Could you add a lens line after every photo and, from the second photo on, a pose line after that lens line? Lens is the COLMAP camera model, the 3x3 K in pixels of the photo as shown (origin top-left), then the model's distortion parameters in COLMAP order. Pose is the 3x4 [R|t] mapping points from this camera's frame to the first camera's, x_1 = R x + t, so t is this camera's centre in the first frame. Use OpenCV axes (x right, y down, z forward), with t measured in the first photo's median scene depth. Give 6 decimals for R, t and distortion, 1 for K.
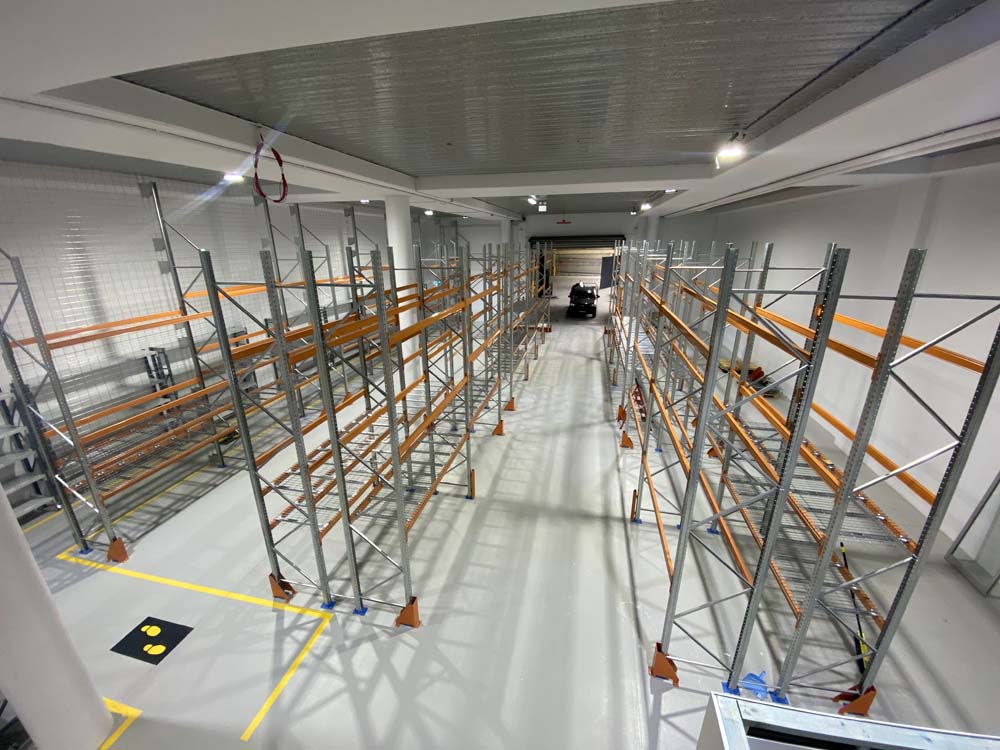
lens RADIAL K [[410.9, 0, 500.0], [0, 410.9, 375.0], [0, 0, 1]] dist [0.009144, -0.017596]
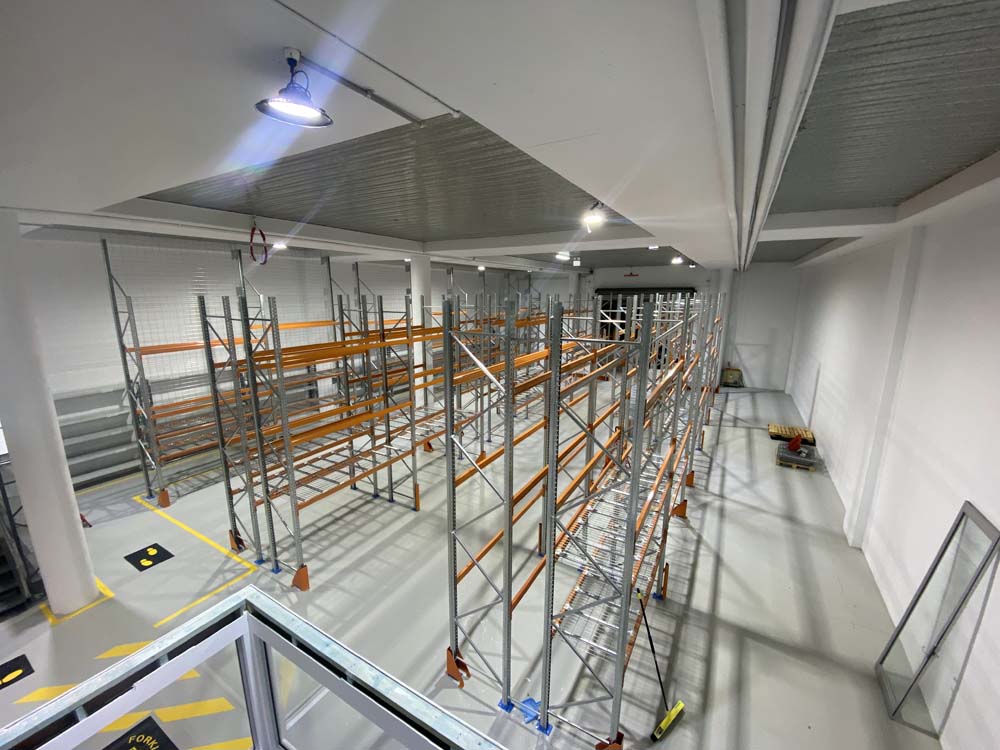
lens RADIAL K [[410.9, 0, 500.0], [0, 410.9, 375.0], [0, 0, 1]] dist [0.009144, -0.017596]
pose [[0.952991, 0.070838, -0.294603, 0.584648], [-0.104148, 0.989628, -0.098943, 0.021127], [0.284538, 0.124974, 0.950484, -0.086090]]
